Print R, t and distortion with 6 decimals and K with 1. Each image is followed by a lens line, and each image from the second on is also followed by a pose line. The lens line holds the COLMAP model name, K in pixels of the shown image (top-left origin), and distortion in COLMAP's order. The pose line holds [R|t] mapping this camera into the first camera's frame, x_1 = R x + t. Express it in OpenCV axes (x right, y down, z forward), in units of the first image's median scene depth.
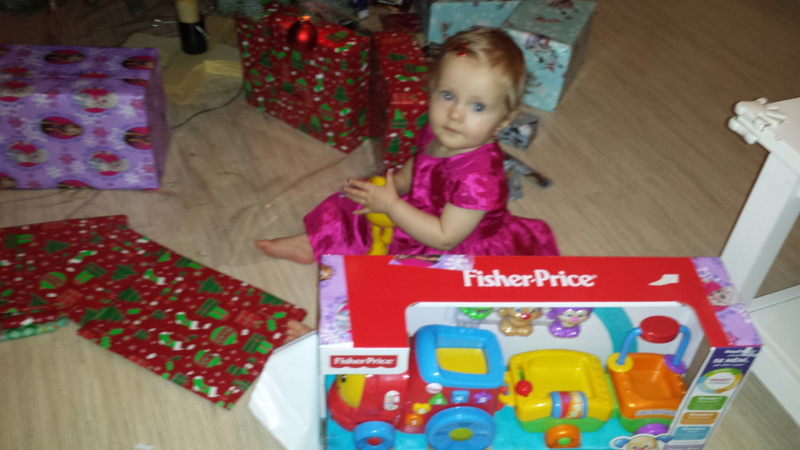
lens RADIAL K [[739.4, 0, 400.0], [0, 739.4, 225.0], [0, 0, 1]] dist [0.139331, -0.341819]
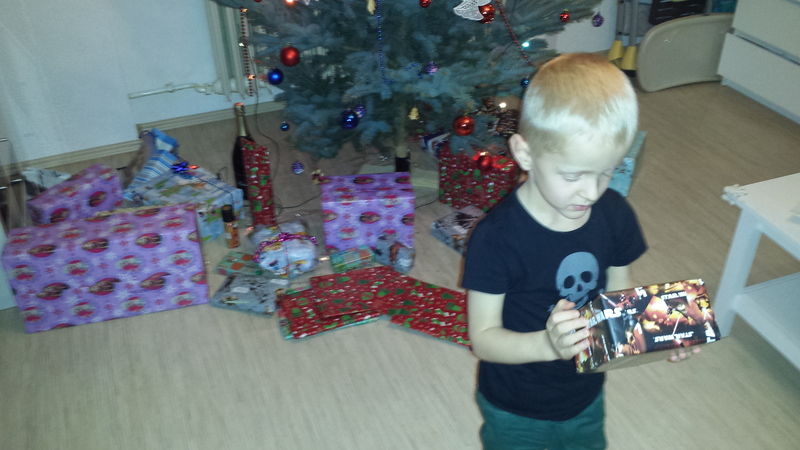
lens RADIAL K [[739.4, 0, 400.0], [0, 739.4, 225.0], [0, 0, 1]] dist [0.139331, -0.341819]
pose [[0.996687, -0.043372, -0.068807, -0.214789], [0.033223, 0.989262, -0.142327, 0.147751], [0.074241, 0.139569, 0.987425, -0.780526]]
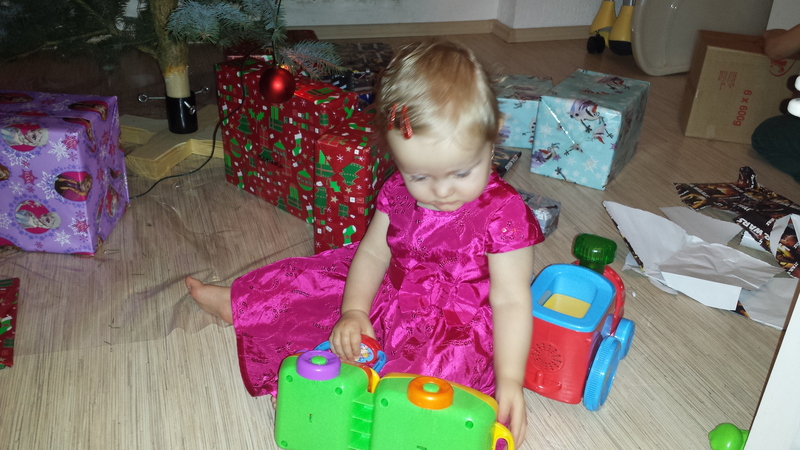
lens RADIAL K [[739.4, 0, 400.0], [0, 739.4, 225.0], [0, 0, 1]] dist [0.139331, -0.341819]
pose [[0.995278, 0.038912, -0.088929, 0.093565], [-0.059587, 0.968125, -0.243276, 0.105743], [0.076628, 0.247426, 0.965872, 0.210328]]
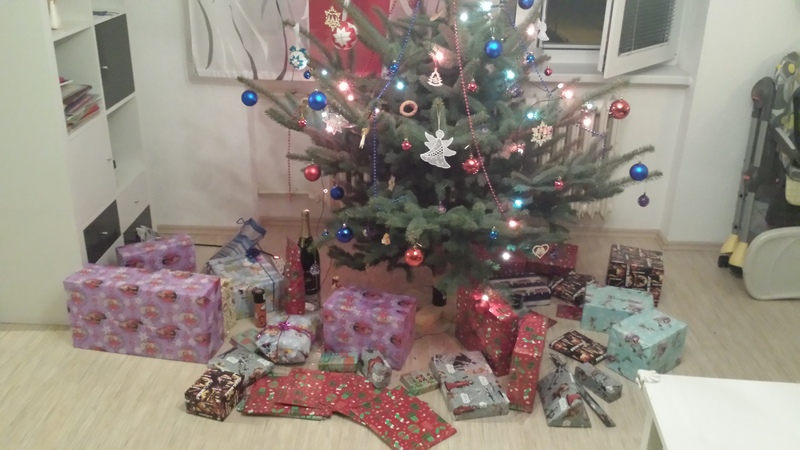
lens RADIAL K [[739.4, 0, 400.0], [0, 739.4, 225.0], [0, 0, 1]] dist [0.139331, -0.341819]
pose [[0.894687, 0.140580, -0.423996, 0.448838], [-0.278183, 0.918007, -0.282627, 0.146573], [0.349500, 0.370811, 0.860436, -0.766179]]
